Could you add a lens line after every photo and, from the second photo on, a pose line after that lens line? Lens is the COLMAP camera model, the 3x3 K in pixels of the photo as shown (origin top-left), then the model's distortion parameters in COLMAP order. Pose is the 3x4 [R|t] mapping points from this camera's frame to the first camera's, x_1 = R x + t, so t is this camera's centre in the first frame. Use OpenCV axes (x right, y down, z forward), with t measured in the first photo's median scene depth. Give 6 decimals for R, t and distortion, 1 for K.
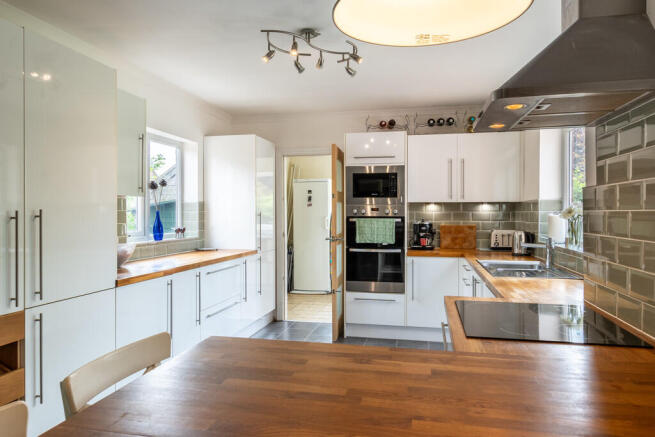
lens RADIAL K [[446.5, 0, 325.4], [0, 446.5, 215.9], [0, 0, 1]] dist [-0.001592, 0.000976]
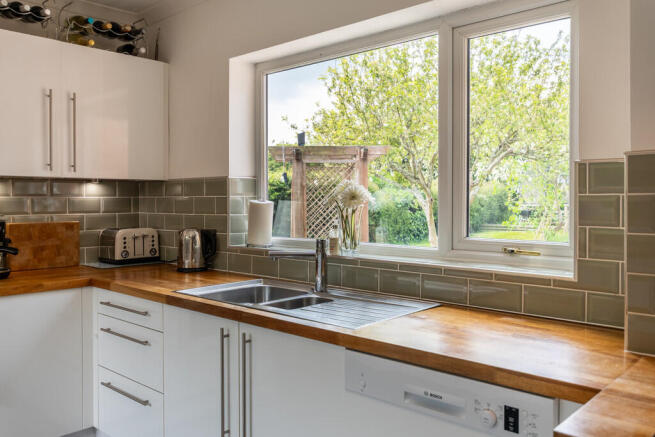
lens RADIAL K [[539.1, 0, 306.4], [0, 539.1, 204.1], [0, 0, 1]] dist [0.026197, -0.051461]
pose [[0.513200, -0.010741, 0.858202, -0.087871], [0.010075, 0.999928, 0.006490, -0.002026], [-0.858210, 0.005316, 0.513272, 0.450439]]
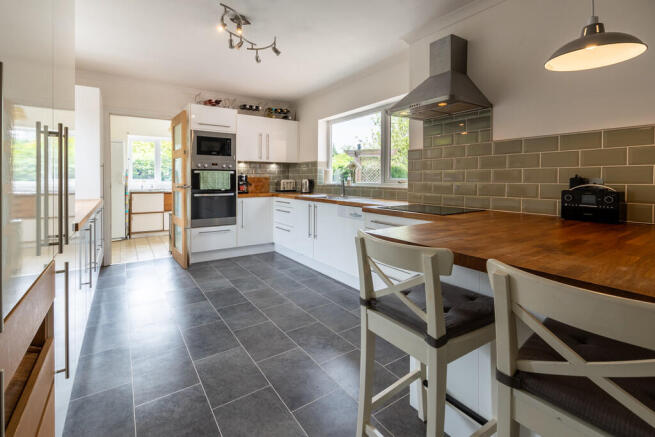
lens RADIAL K [[299.9, 0, 320.9], [0, 299.9, 183.2], [0, 0, 1]] dist [0.004965, 0.000066]
pose [[0.686437, -0.009071, 0.727132, -0.324344], [0.004015, 0.999954, 0.008685, 0.036087], [-0.727178, -0.003042, 0.686442, 0.147347]]
